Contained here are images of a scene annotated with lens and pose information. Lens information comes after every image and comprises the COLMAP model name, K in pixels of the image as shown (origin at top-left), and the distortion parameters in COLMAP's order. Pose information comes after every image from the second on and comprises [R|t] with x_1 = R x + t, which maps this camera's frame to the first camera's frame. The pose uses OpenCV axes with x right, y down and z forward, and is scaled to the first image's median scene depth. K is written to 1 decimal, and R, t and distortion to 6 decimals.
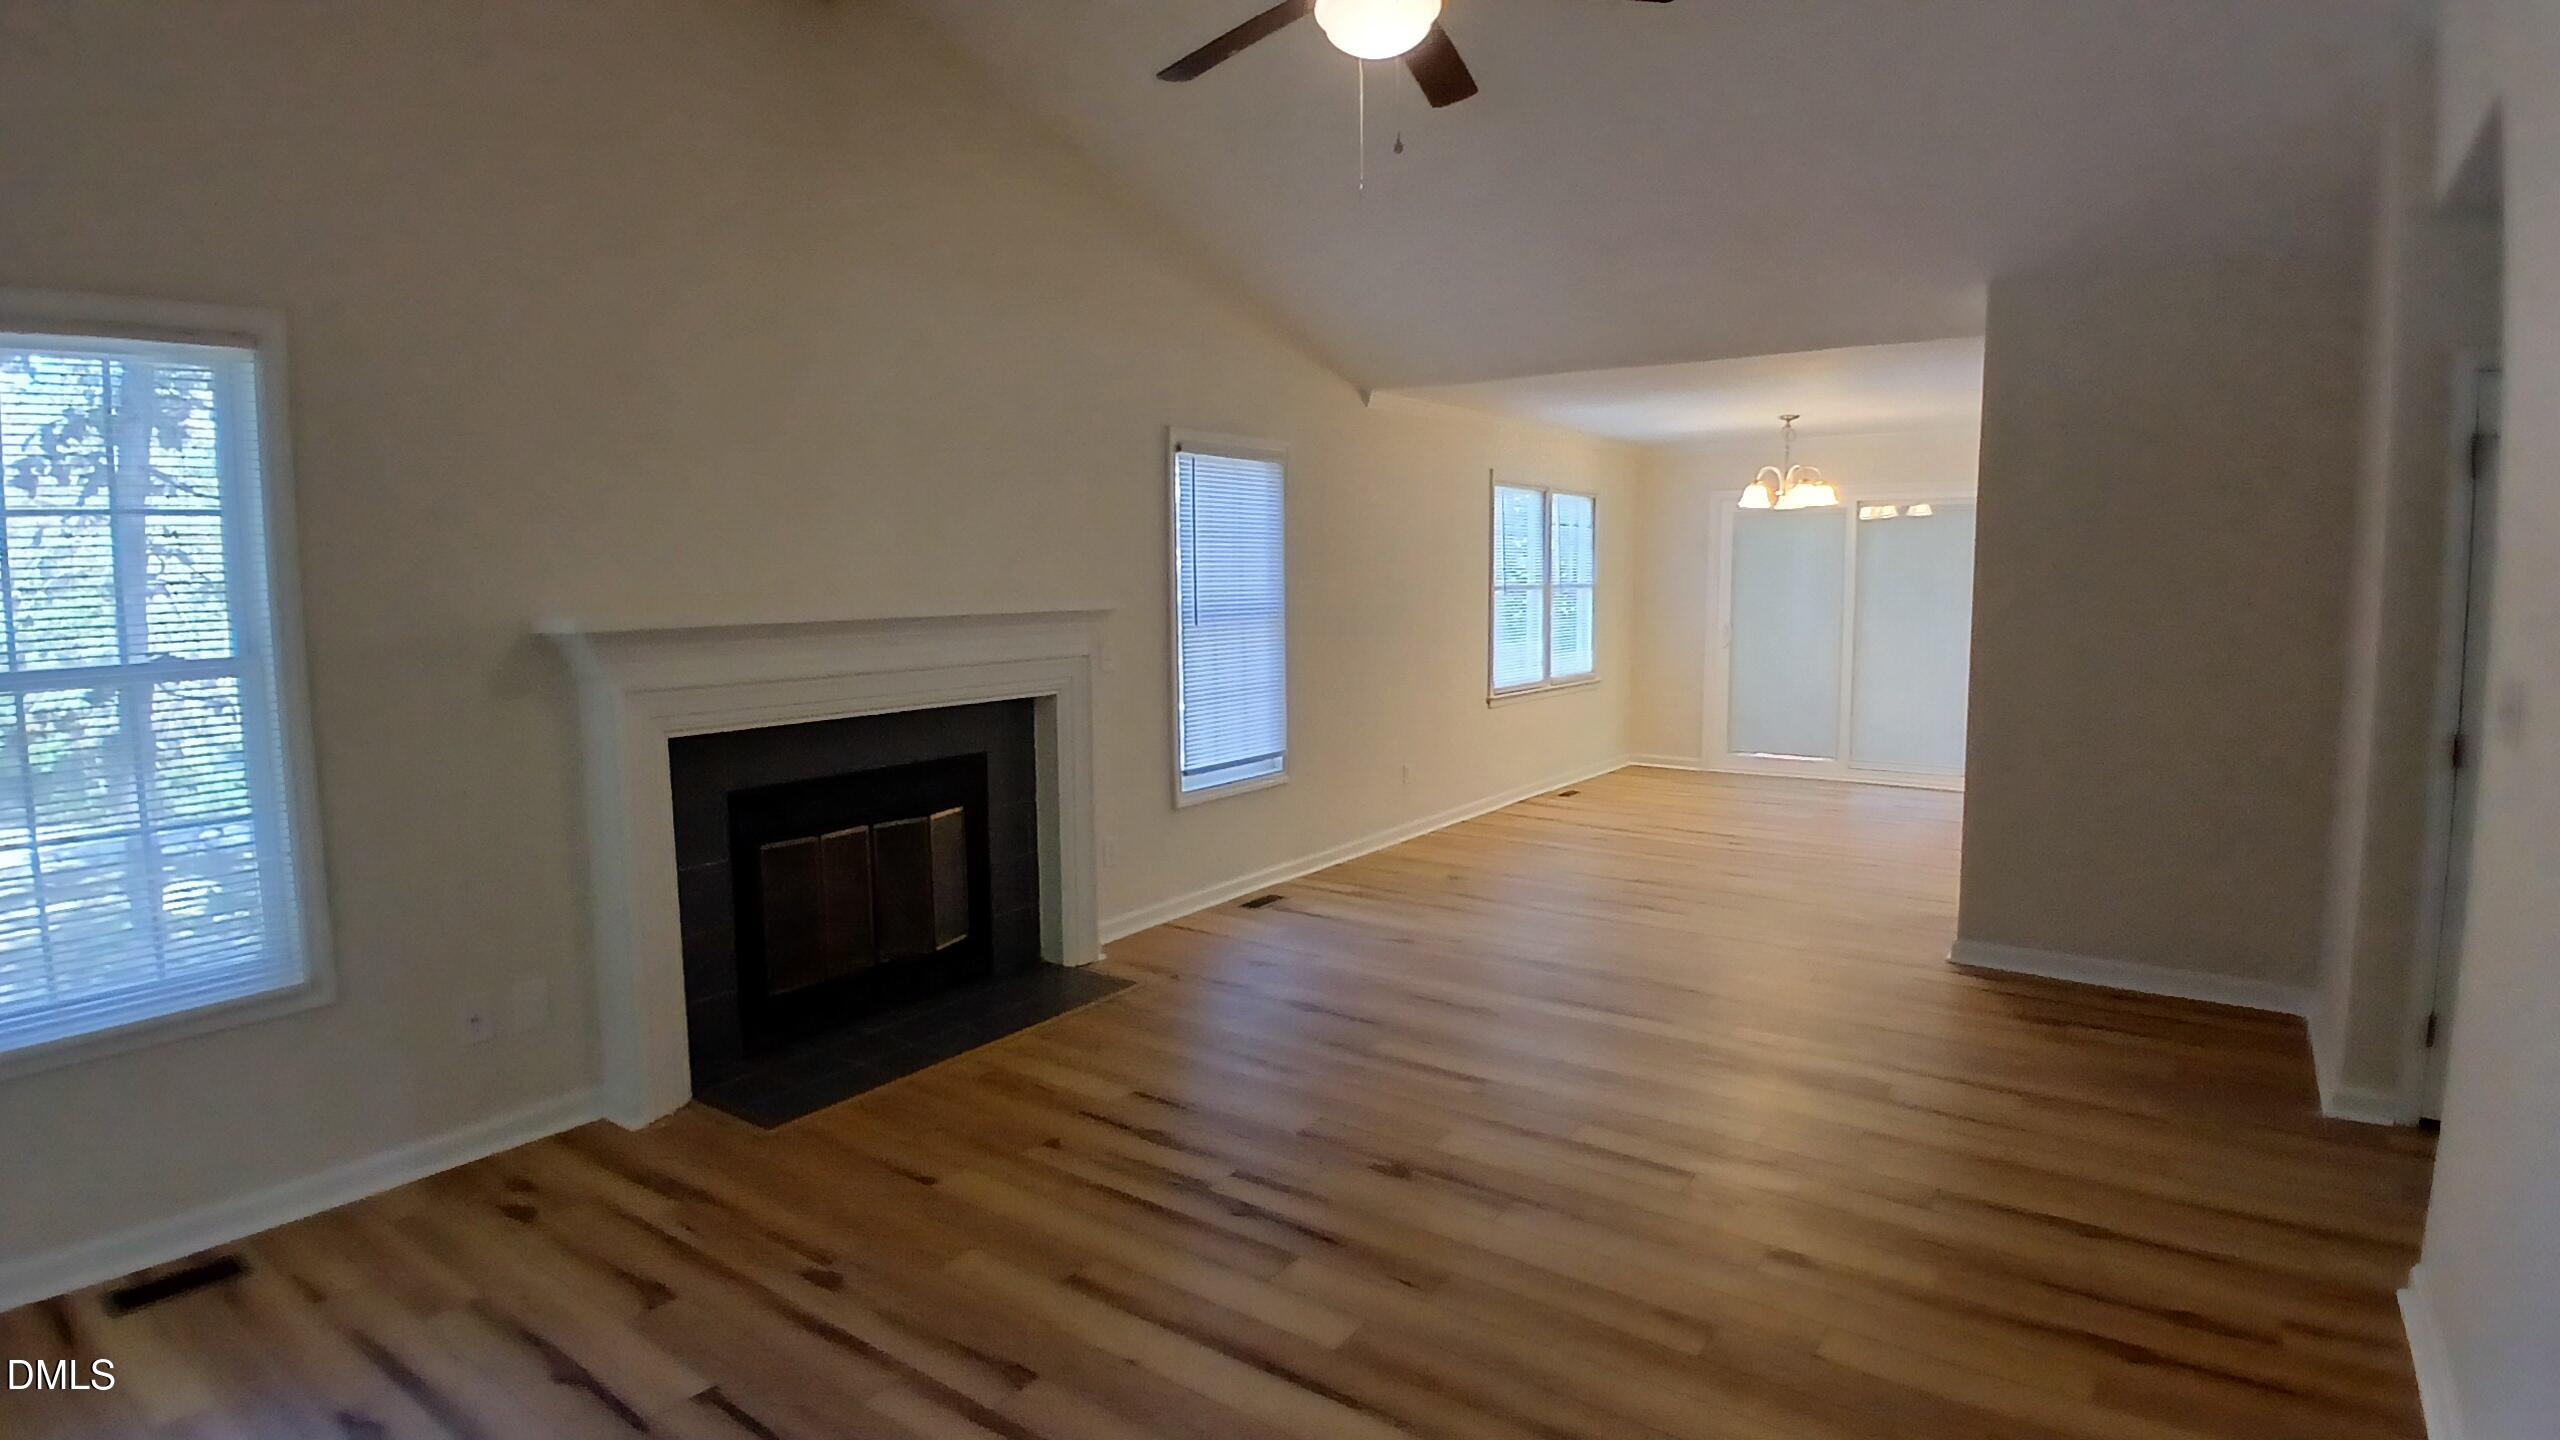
lens RADIAL K [[1286.8, 0, 1280.0], [0, 1286.8, 720.0], [0, 0, 1]] dist [-0.003129, -0.042471]
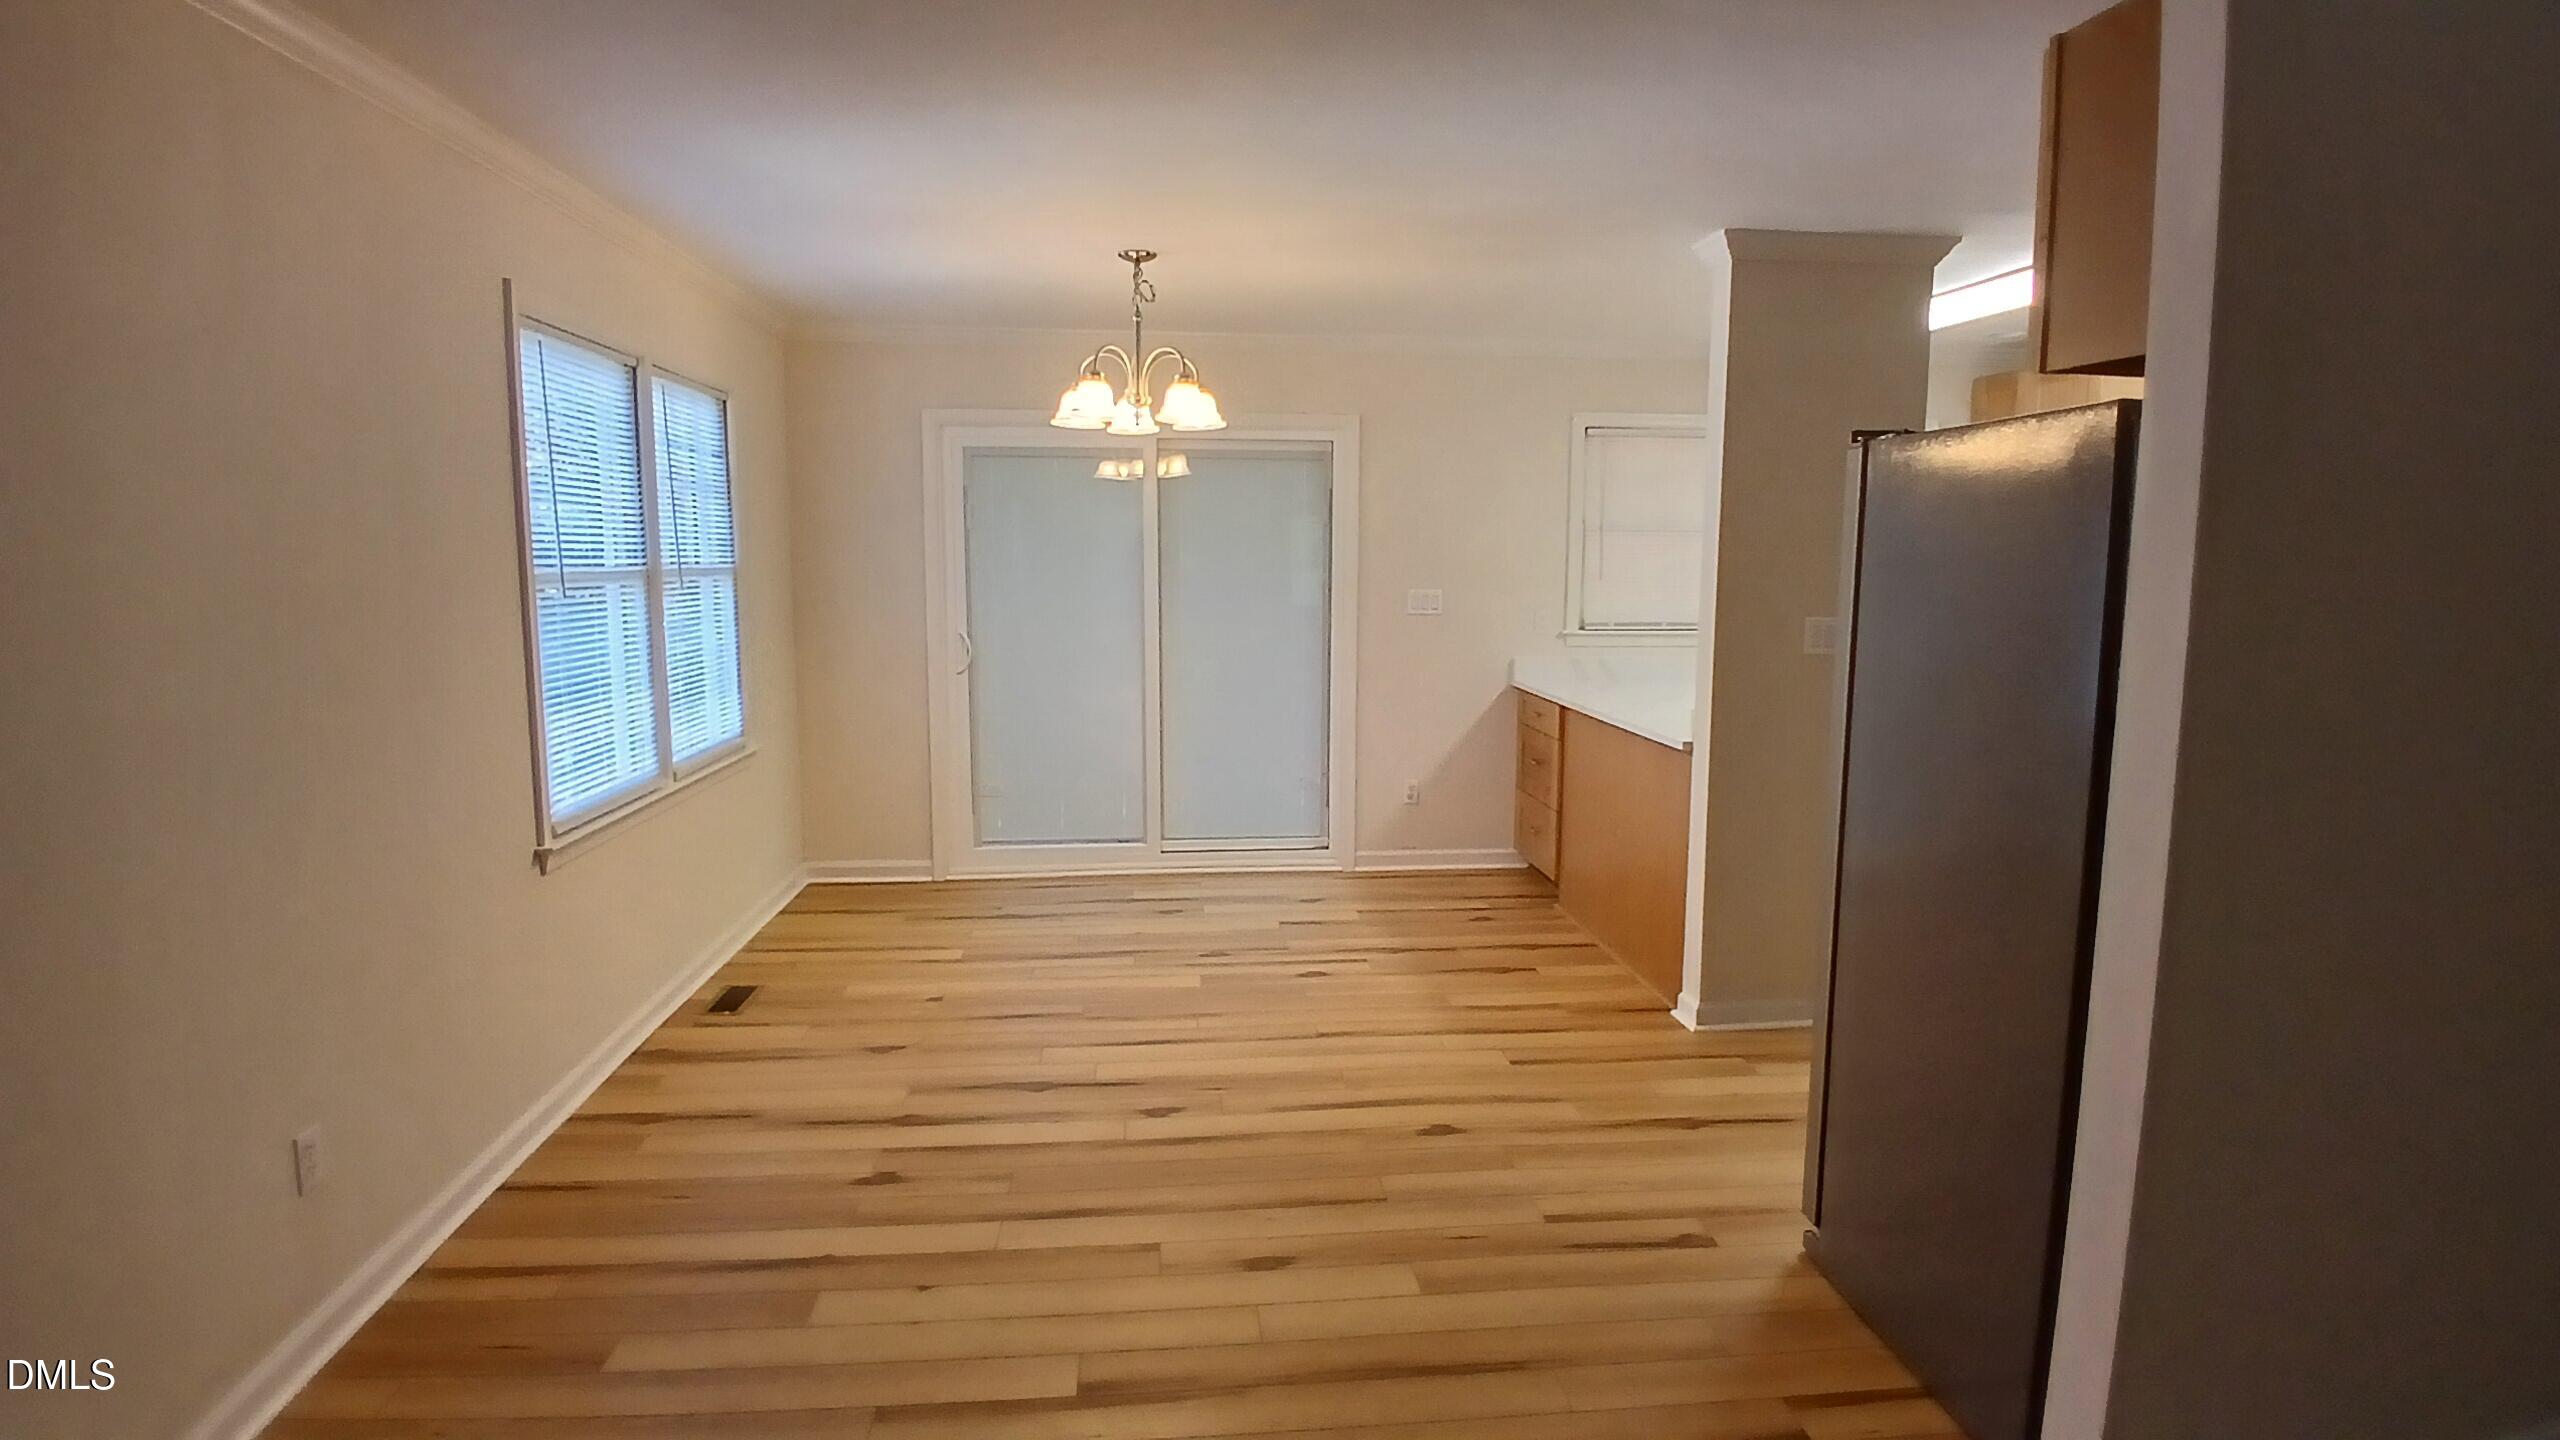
lens RADIAL K [[1286.8, 0, 1280.0], [0, 1286.8, 720.0], [0, 0, 1]] dist [-0.003129, -0.042471]
pose [[0.743683, -0.077994, 0.663967, 0.125143], [0.066832, 0.996870, 0.042243, -0.107878], [-0.665184, 0.012959, 0.746567, 0.970530]]
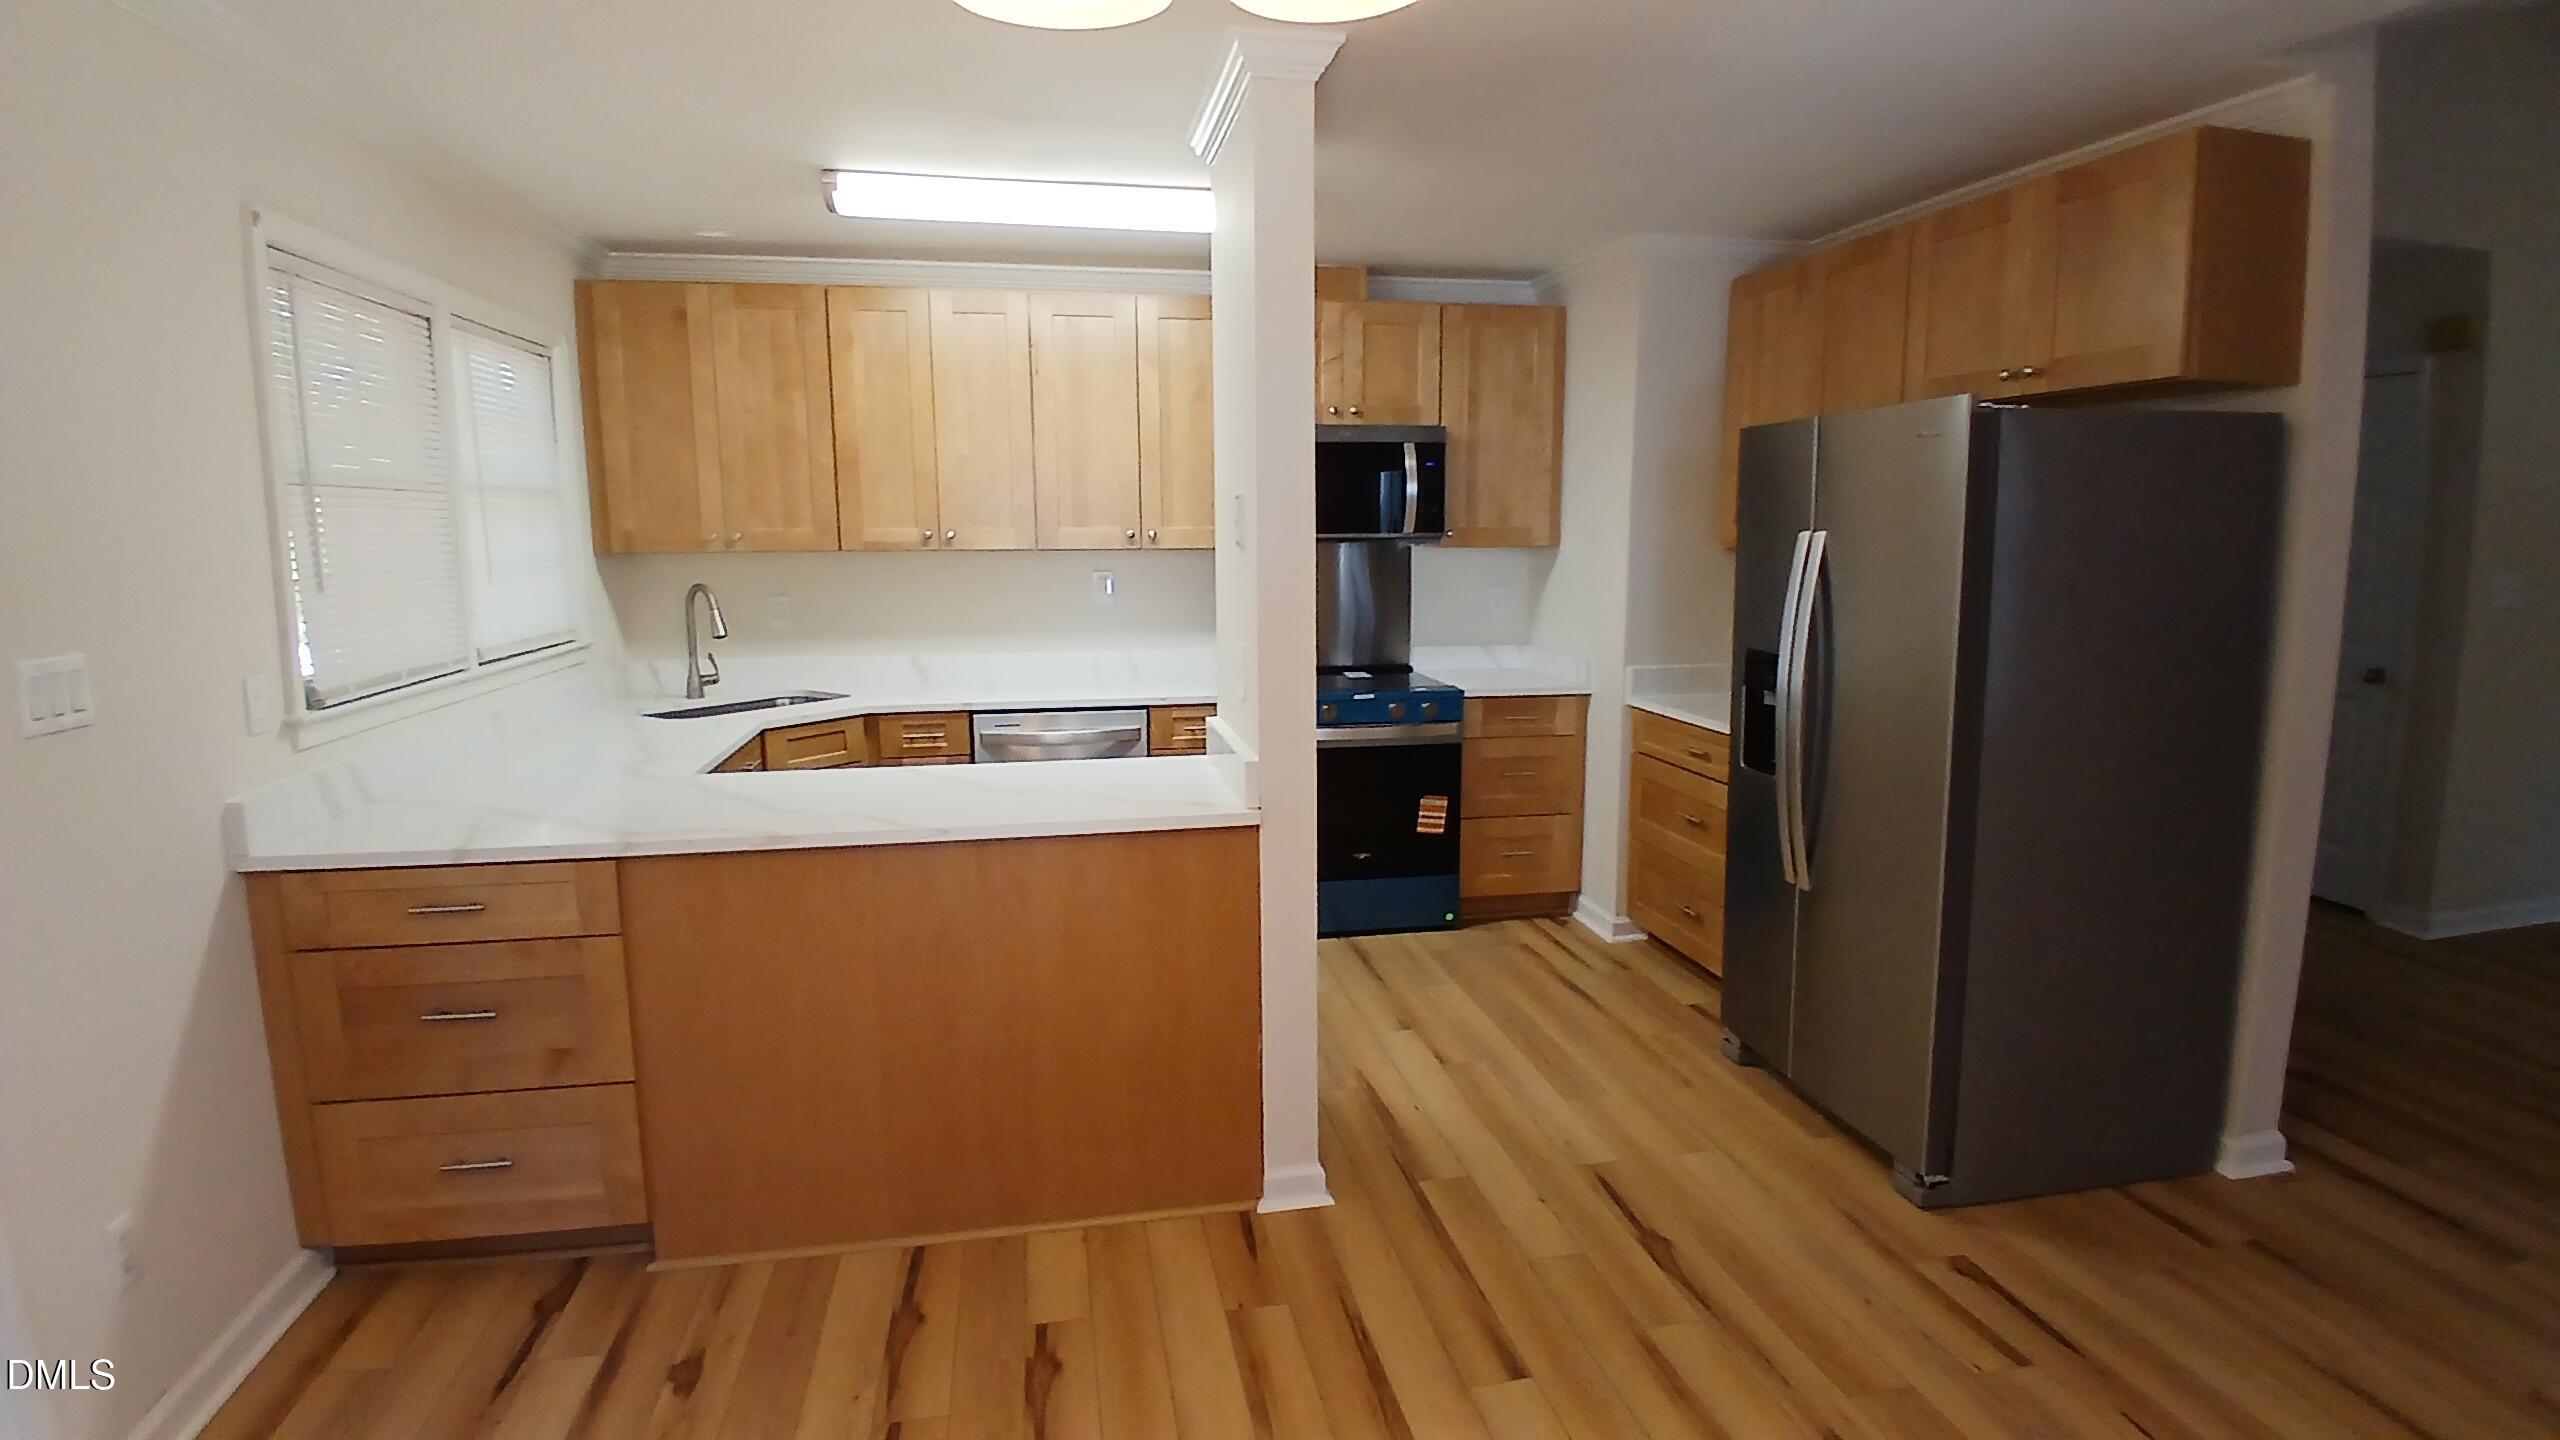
lens RADIAL K [[1285.5, 0, 1280.0], [0, 1285.5, 720.0], [0, 0, 1]] dist [0.000313, -0.049136]
pose [[-0.731983, -0.090972, 0.675222, 0.535085], [0.089495, 0.969621, 0.227654, -0.209944], [-0.675419, 0.227067, -0.701605, 1.857659]]
